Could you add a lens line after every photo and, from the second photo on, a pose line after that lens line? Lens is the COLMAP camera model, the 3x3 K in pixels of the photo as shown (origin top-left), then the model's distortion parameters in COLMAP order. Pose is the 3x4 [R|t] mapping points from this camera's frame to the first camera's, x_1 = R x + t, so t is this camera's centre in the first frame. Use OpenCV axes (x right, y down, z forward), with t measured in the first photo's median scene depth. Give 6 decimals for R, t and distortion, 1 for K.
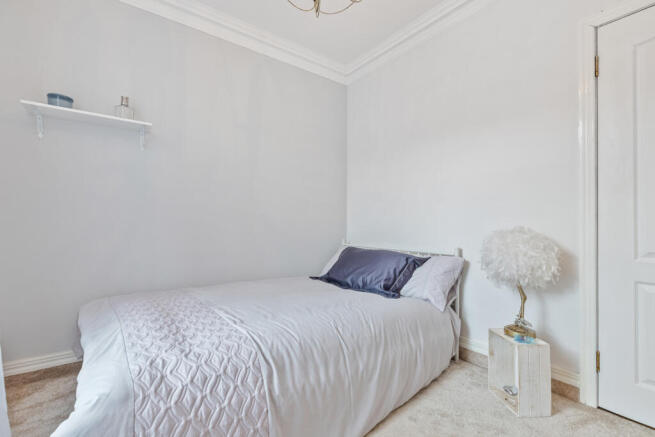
lens RADIAL K [[293.6, 0, 329.9], [0, 293.6, 217.9], [0, 0, 1]] dist [0.000281, -0.000762]
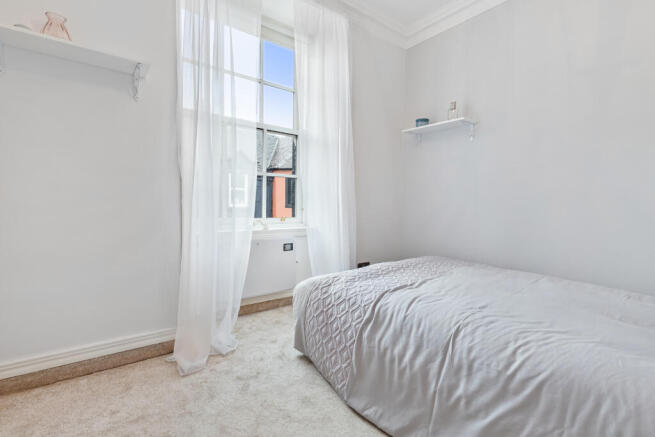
lens RADIAL K [[300.3, 0, 333.8], [0, 300.3, 210.1], [0, 0, 1]] dist [-0.001585, -0.000433]
pose [[0.029397, 0.018391, -0.999399, 0.846103], [0.004290, 0.999819, 0.018525, 0.036213], [0.999559, -0.004832, 0.029313, 0.660391]]
